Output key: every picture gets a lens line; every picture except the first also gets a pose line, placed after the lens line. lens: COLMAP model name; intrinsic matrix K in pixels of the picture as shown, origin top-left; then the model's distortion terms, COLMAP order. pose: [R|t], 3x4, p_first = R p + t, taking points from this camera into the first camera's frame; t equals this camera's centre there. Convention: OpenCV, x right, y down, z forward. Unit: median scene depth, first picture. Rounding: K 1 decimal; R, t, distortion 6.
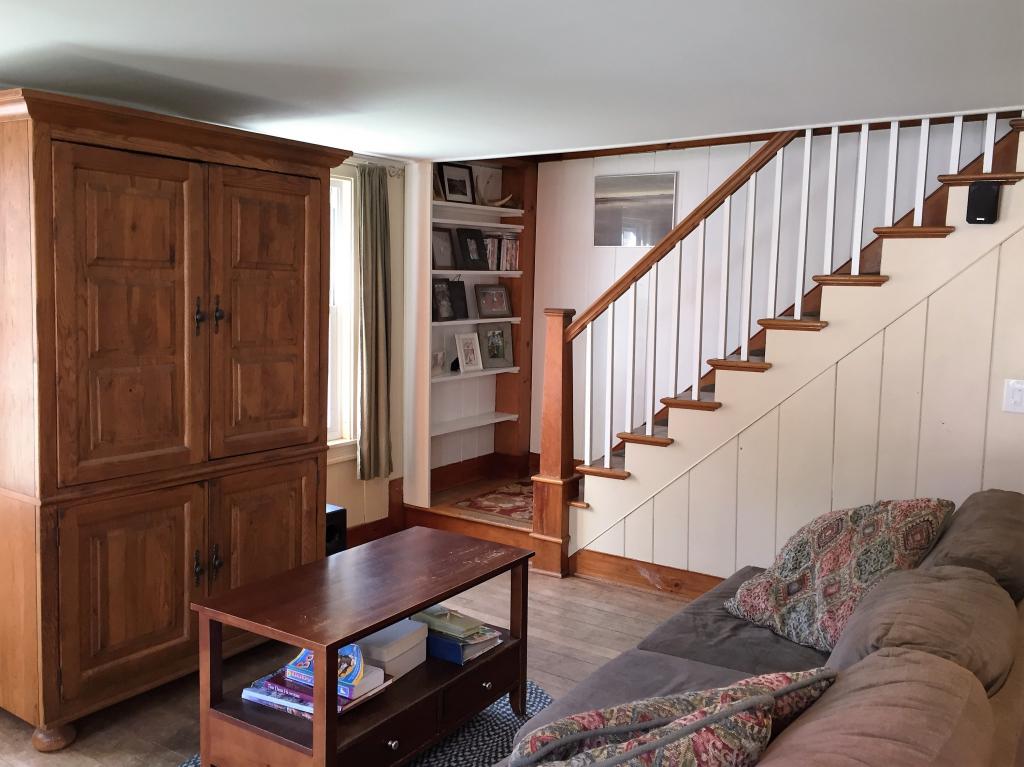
lens RADIAL K [[896.7, 0, 512.0], [0, 896.7, 383.5], [0, 0, 1]] dist [0.022559, -0.007594]
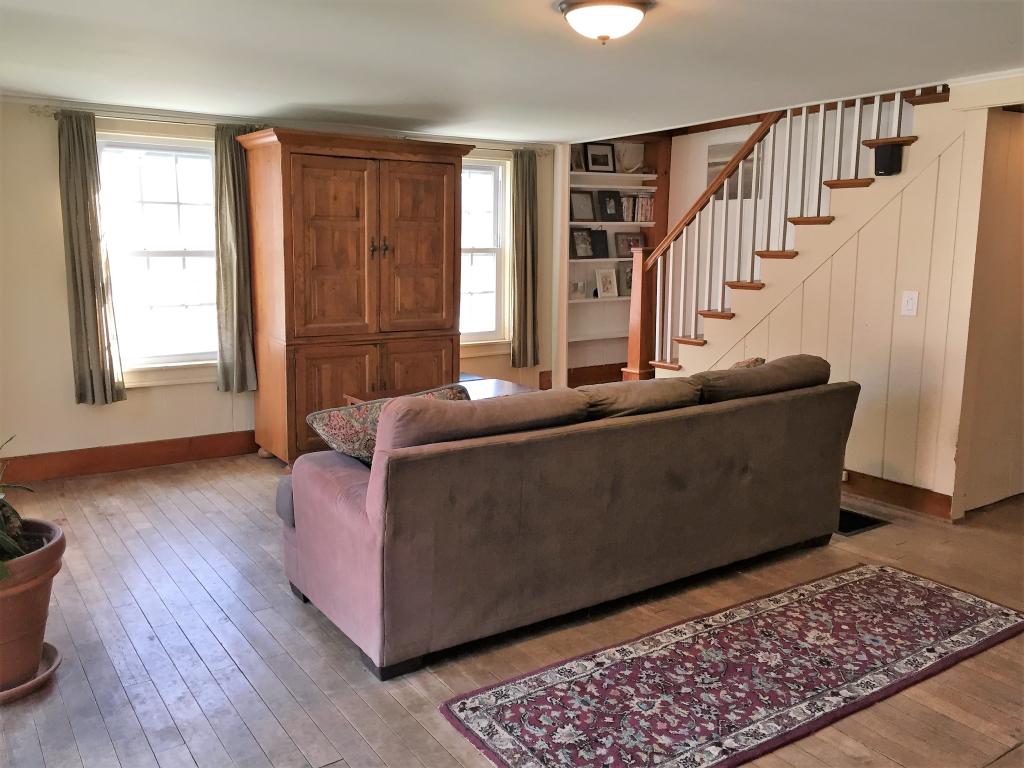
lens RADIAL K [[869.3, 0, 512.0], [0, 869.3, 384.0], [0, 0, 1]] dist [0.052635, 0.002848]
pose [[0.927492, 0.049754, -0.370518, 0.487091], [-0.032204, 0.998053, 0.053407, 0.080273], [0.372454, -0.037603, 0.927289, -0.434302]]
